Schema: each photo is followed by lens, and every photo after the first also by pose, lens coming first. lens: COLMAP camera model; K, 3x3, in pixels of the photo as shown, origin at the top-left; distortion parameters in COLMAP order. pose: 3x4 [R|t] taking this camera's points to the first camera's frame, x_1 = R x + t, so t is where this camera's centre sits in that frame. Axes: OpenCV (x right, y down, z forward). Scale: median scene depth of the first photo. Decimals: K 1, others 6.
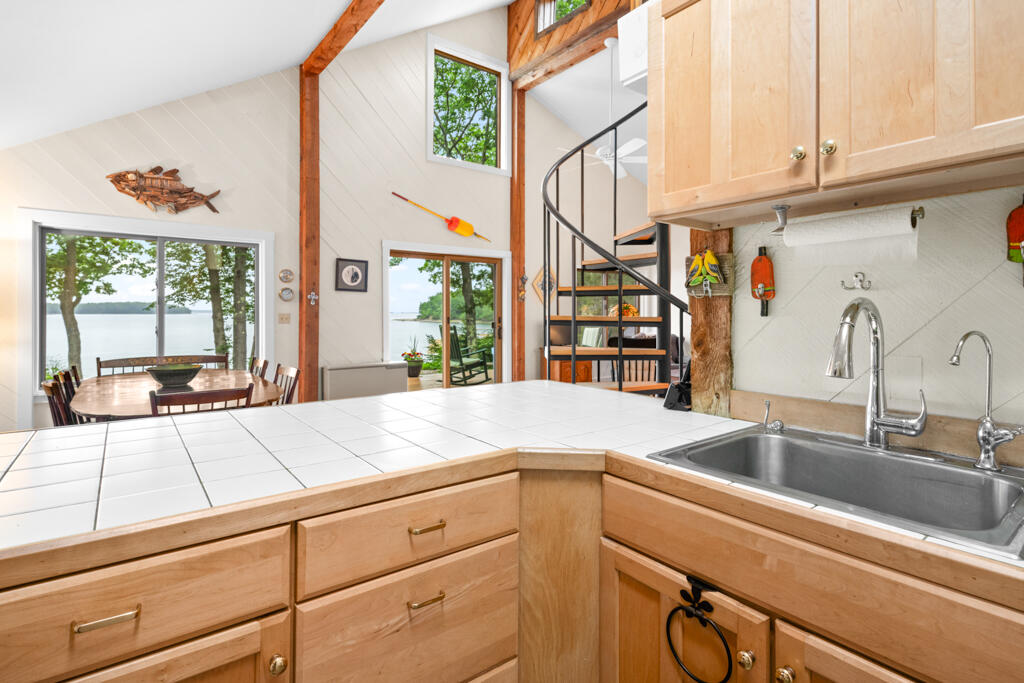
lens RADIAL K [[495.2, 0, 509.5], [0, 495.2, 314.8], [0, 0, 1]] dist [0.005480, -0.002288]
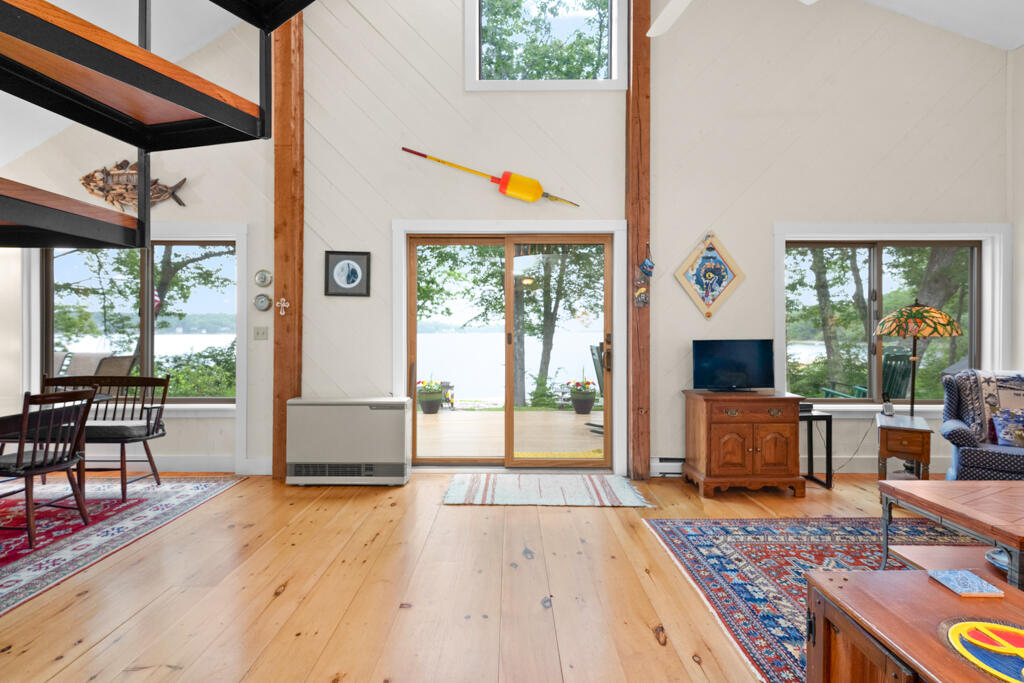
lens RADIAL K [[495.2, 0, 514.5], [0, 495.2, 336.0], [0, 0, 1]] dist [0.005480, -0.002288]
pose [[0.797731, 0.002602, -0.603008, 0.326275], [-0.002313, 0.999997, 0.001256, 0.009381], [0.603010, 0.000393, 0.797734, 0.612990]]
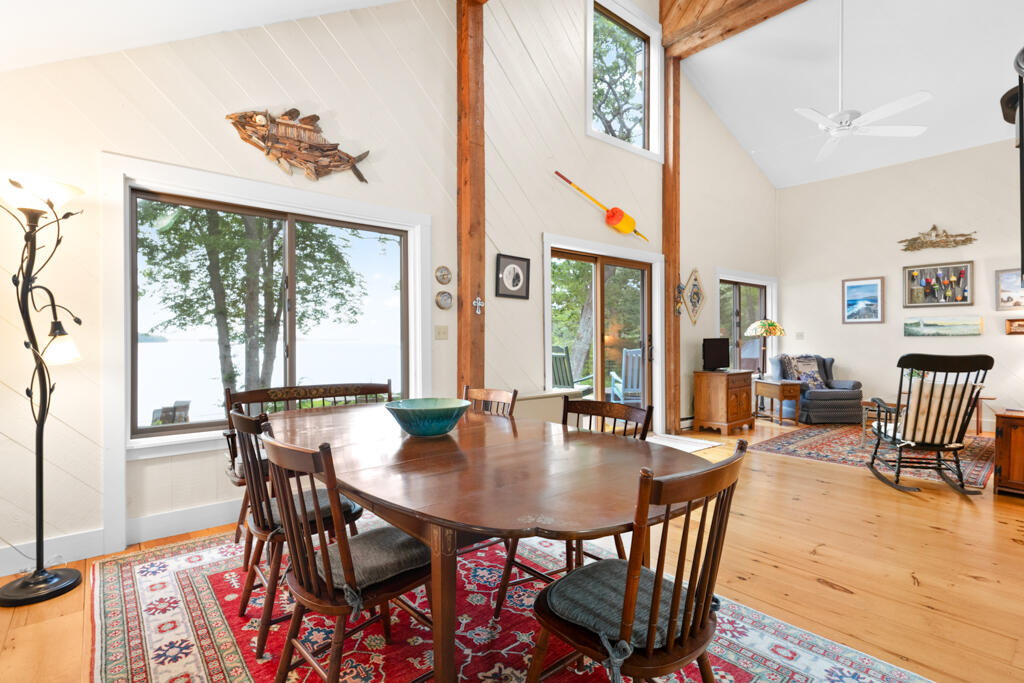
lens RADIAL K [[495.2, 0, 519.9], [0, 495.2, 342.8], [0, 0, 1]] dist [0.005480, -0.002288]
pose [[0.998256, -0.007383, 0.058562, -0.376467], [0.007476, 0.999971, -0.001378, 0.023845], [-0.058550, 0.001814, 0.998283, 0.255898]]
